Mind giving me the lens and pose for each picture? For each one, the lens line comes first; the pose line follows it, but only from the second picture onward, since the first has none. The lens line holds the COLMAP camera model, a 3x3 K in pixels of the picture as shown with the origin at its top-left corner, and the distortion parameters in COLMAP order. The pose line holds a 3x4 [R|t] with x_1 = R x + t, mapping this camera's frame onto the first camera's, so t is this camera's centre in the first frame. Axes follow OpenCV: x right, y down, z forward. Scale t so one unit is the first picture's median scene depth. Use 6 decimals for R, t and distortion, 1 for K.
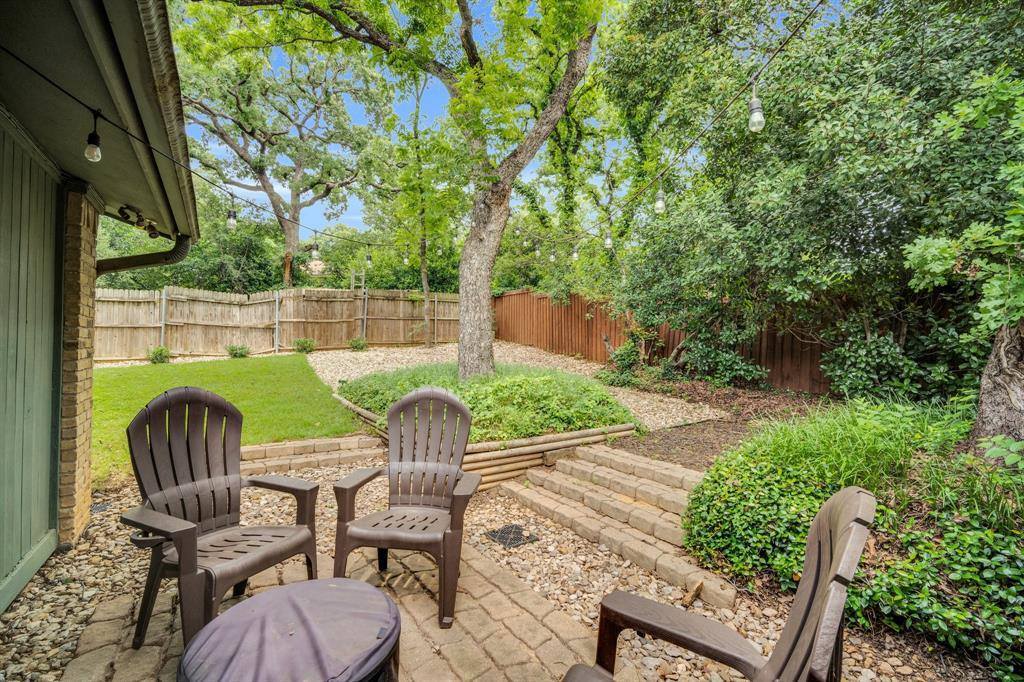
lens RADIAL K [[457.4, 0, 511.4], [0, 457.4, 346.4], [0, 0, 1]] dist [-0.003138, 0.004858]
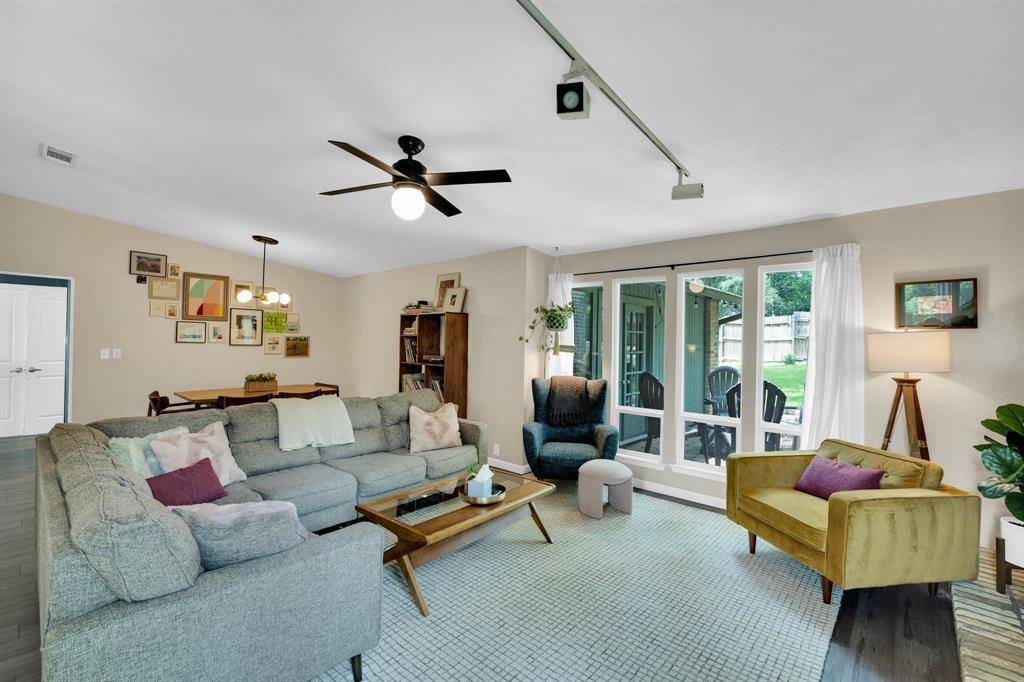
lens RADIAL K [[457.4, 0, 511.4], [0, 457.4, 346.4], [0, 0, 1]] dist [-0.003138, 0.004858]
pose [[0.271902, 0.001303, -0.962324, 0.405006], [-0.016369, 0.999861, -0.003271, -0.002446], [0.962186, 0.016642, 0.271886, -0.267180]]
